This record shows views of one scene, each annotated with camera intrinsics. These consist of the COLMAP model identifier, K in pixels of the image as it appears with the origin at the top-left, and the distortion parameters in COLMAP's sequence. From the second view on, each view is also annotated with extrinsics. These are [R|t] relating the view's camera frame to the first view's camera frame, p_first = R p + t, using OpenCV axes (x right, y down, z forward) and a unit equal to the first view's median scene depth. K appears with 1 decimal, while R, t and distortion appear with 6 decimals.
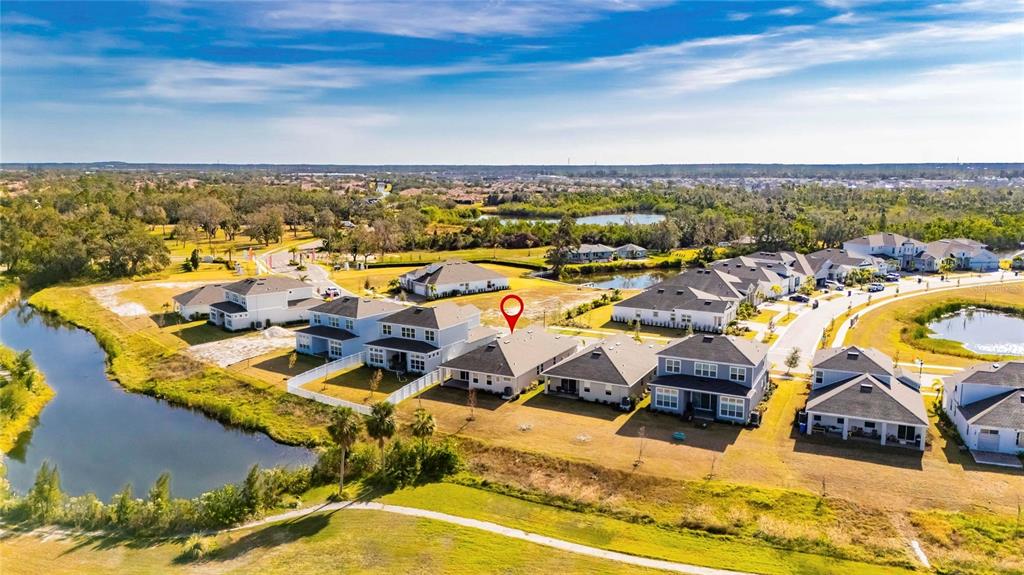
lens RADIAL K [[749.6, 0, 515.5], [0, 749.6, 288.5], [0, 0, 1]] dist [0.082700, -0.086319]
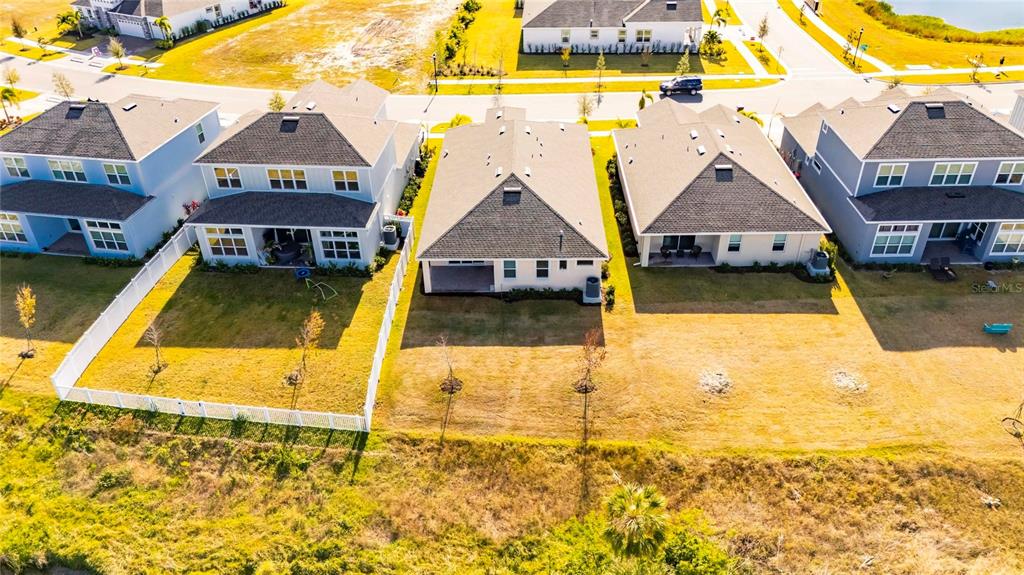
lens RADIAL K [[749.6, 0, 515.5], [0, 749.6, 288.5], [0, 0, 1]] dist [0.082700, -0.086319]
pose [[0.894421, -0.259959, 0.363913, -0.224863], [0.087621, 0.899800, 0.427414, -0.071952], [-0.438559, -0.350402, 0.827578, 0.596332]]
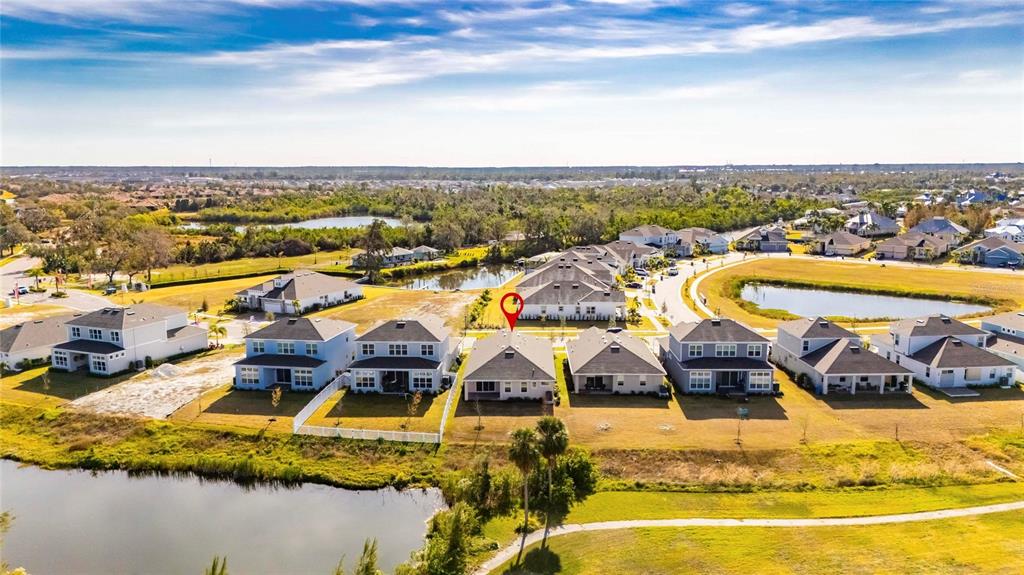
lens RADIAL K [[749.6, 0, 515.5], [0, 749.6, 288.5], [0, 0, 1]] dist [0.082700, -0.086319]
pose [[0.895941, -0.074478, 0.437885, -0.453083], [0.075564, 0.997029, 0.014970, -0.020106], [-0.437698, 0.019676, 0.898907, 0.128560]]
